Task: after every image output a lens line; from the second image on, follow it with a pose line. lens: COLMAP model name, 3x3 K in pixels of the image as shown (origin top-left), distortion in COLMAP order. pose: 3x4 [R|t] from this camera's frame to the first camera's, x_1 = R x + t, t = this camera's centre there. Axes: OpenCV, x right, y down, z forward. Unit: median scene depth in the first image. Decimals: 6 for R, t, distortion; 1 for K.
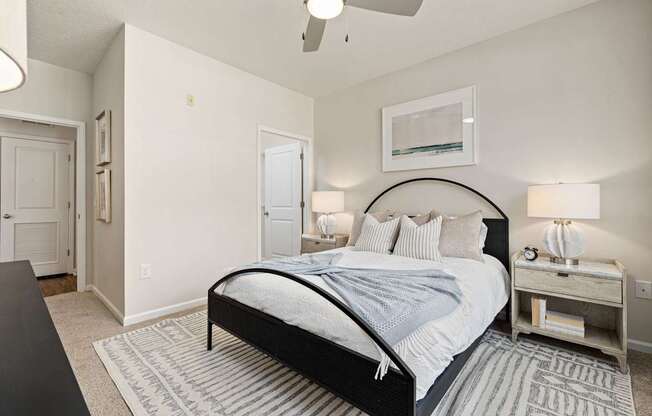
lens RADIAL K [[282.6, 0, 325.4], [0, 282.6, 195.5], [0, 0, 1]] dist [0.001269, 0.000149]
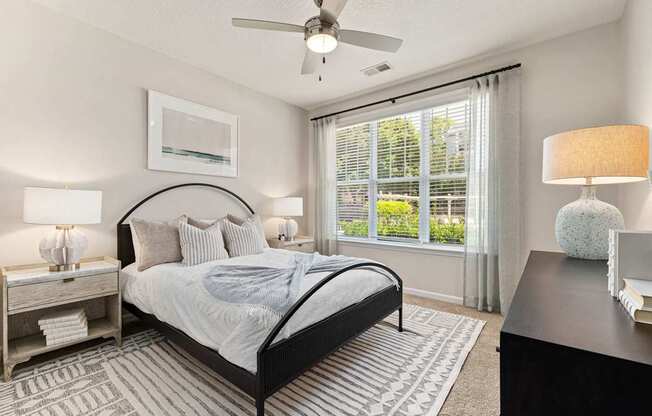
lens RADIAL K [[276.6, 0, 324.2], [0, 276.6, 203.7], [0, 0, 1]] dist [-0.000487, 0.000234]
pose [[-0.048452, 0.013712, 0.998731, -0.609966], [-0.023584, 0.999611, -0.014868, 0.014407], [-0.998547, -0.024274, -0.048110, 0.542543]]
